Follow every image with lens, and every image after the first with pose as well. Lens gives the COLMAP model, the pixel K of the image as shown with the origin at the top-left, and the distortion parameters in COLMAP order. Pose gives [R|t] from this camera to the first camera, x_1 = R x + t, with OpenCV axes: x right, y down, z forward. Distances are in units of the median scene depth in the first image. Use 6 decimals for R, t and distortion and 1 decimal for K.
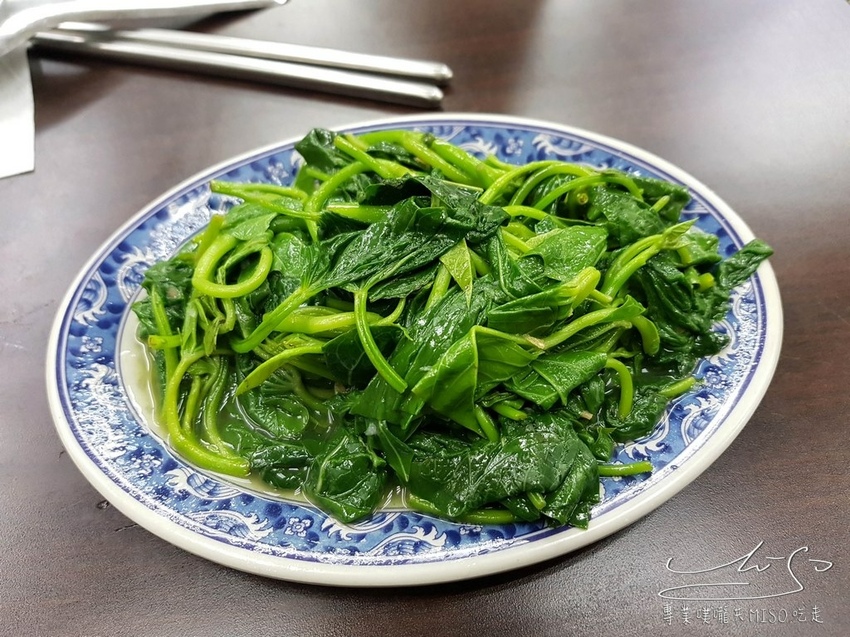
lens RADIAL K [[701.0, 0, 425.0], [0, 701.0, 318.5], [0, 0, 1]] dist [-0.044439, -0.001591]
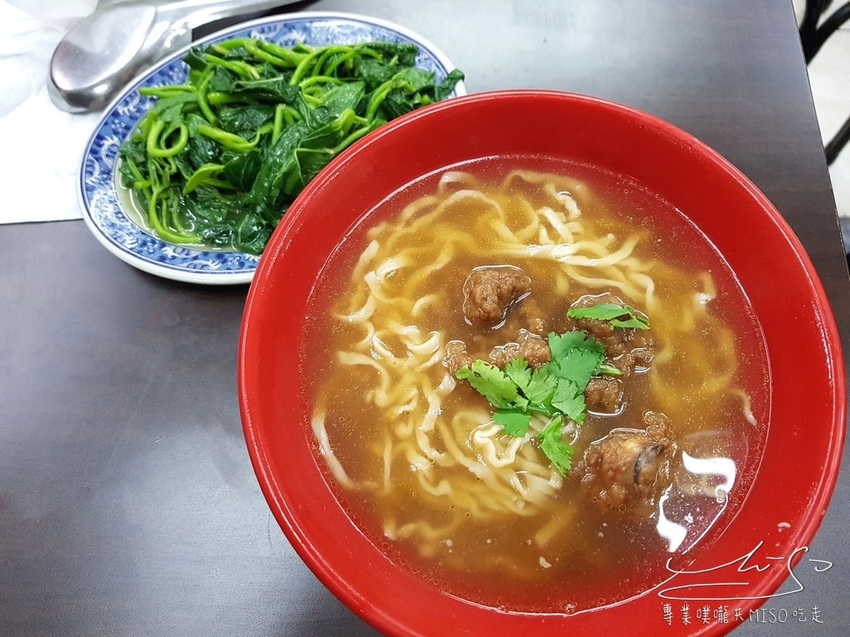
lens RADIAL K [[691.0, 0, 427.1], [0, 691.0, 277.3], [0, 0, 1]] dist [0.004094, -0.004823]
pose [[0.977748, -0.195451, 0.076205, 0.190647], [0.174217, 0.958881, 0.224045, -0.012137], [-0.116861, -0.205783, 0.971595, -0.955320]]
